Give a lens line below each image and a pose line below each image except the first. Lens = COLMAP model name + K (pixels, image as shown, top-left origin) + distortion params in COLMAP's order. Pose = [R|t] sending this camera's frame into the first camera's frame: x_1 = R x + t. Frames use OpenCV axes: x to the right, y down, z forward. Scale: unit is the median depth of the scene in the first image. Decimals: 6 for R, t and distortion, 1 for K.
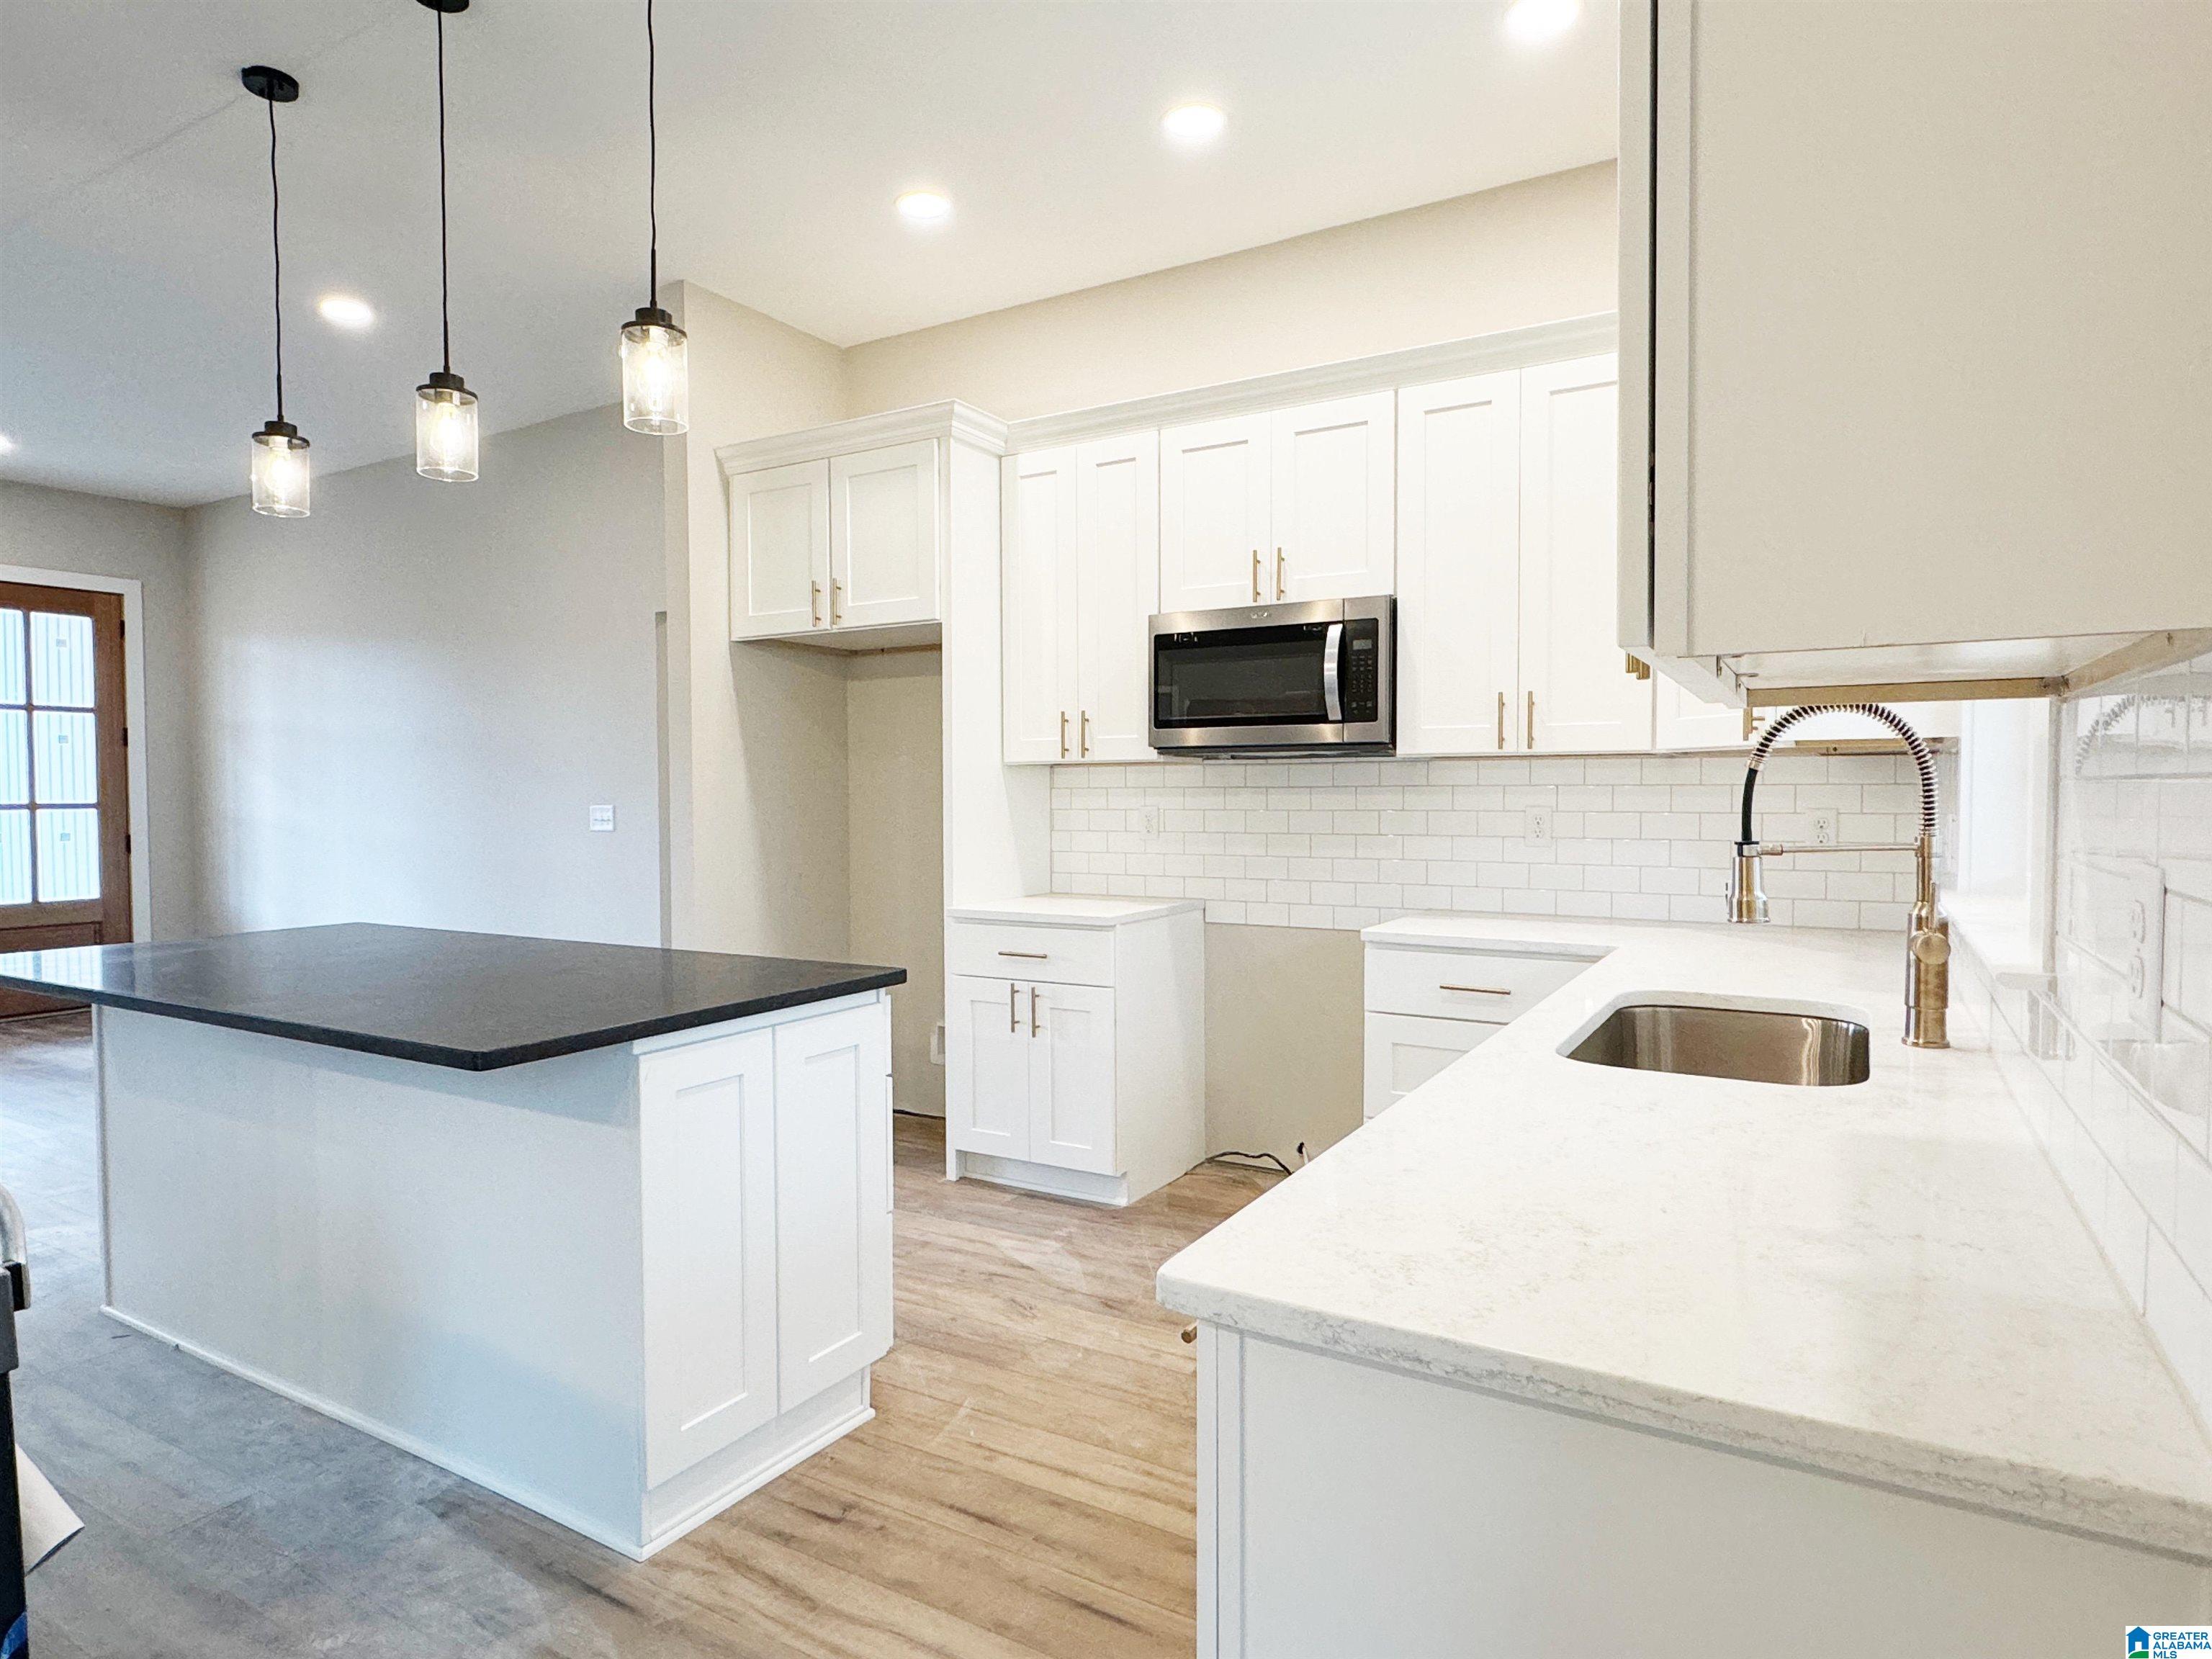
lens RADIAL K [[1241.3, 0, 1100.1], [0, 1241.3, 838.0], [0, 0, 1]] dist [-0.015181, -0.000045]
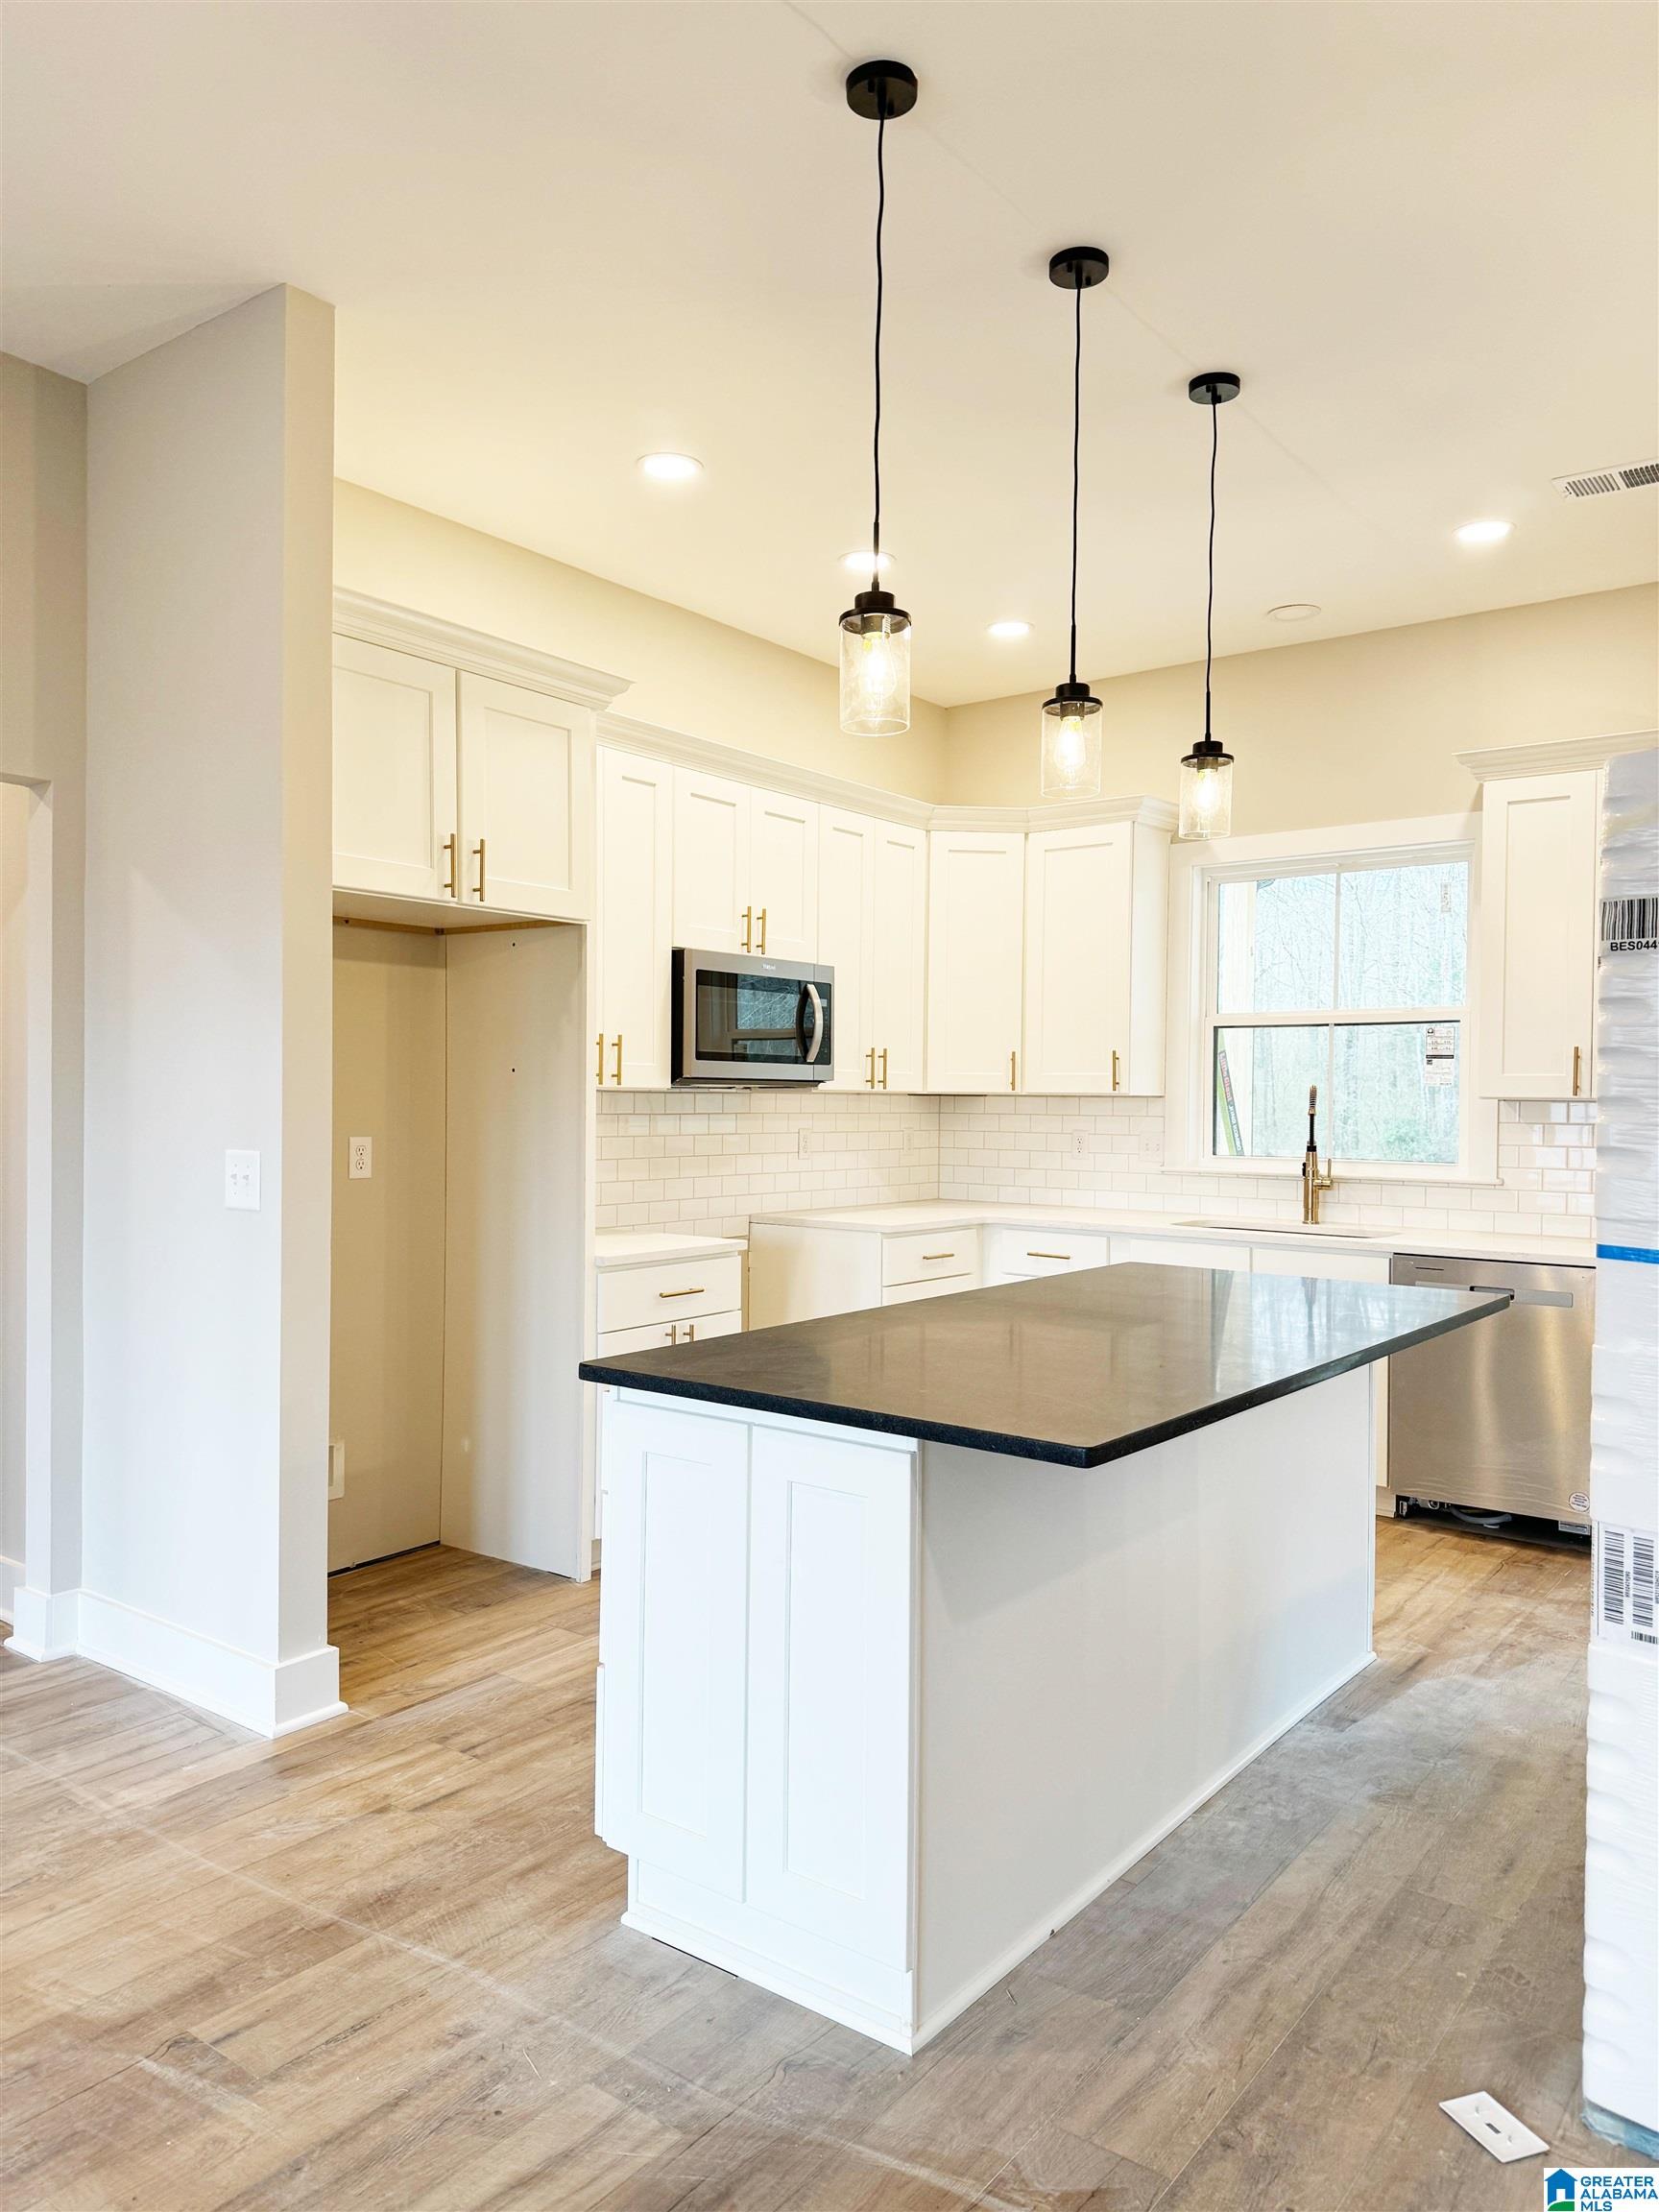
lens RADIAL K [[1542.5, 0, 832.2], [0, 1542.5, 1111.3], [0, 0, 1]] dist [0.056020, -0.059436]
pose [[0.118719, -0.004703, 0.992917, -1.177297], [0.013923, 0.999898, 0.003071, -0.046851], [-0.992830, 0.013460, 0.118772, 0.718557]]
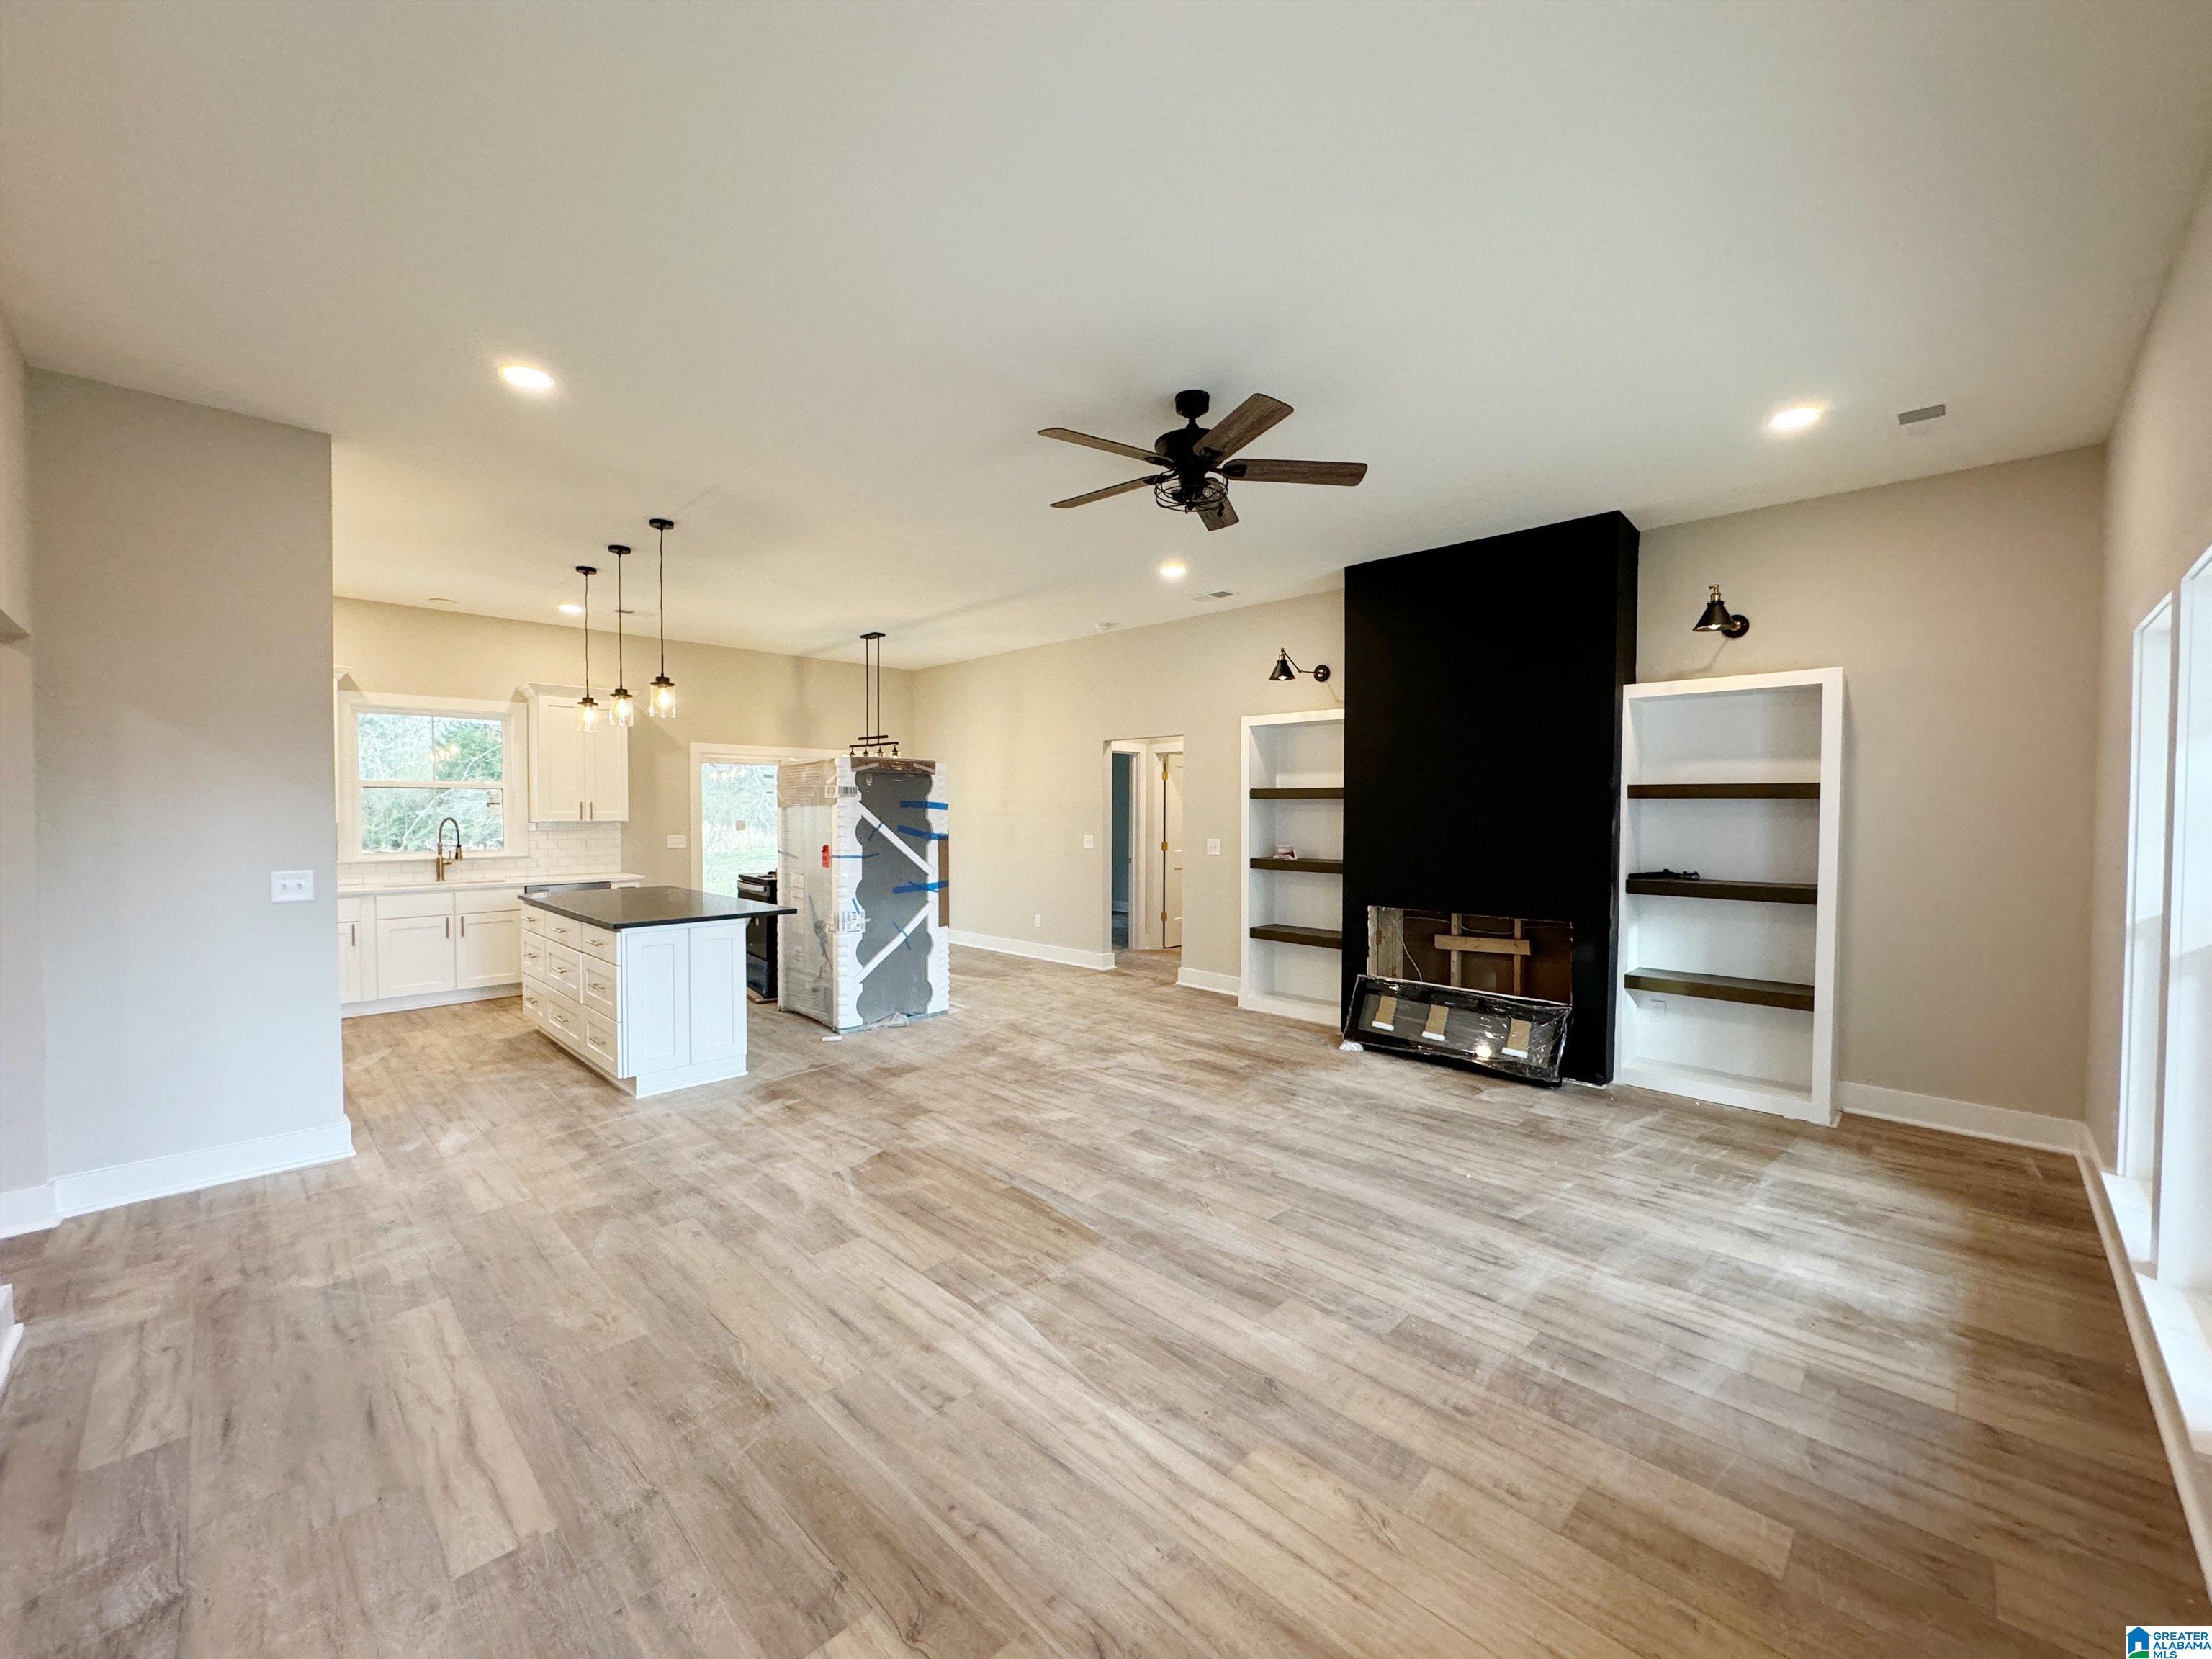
lens RADIAL K [[876.0, 0, 1100.0], [0, 876.0, 827.1], [0, 0, 1]] dist [0.006173, -0.000054]
pose [[-0.967623, -0.000521, 0.252400, -1.414864], [0.011533, 0.998862, 0.046274, -0.106472], [-0.252137, 0.047687, -0.966516, 1.818613]]
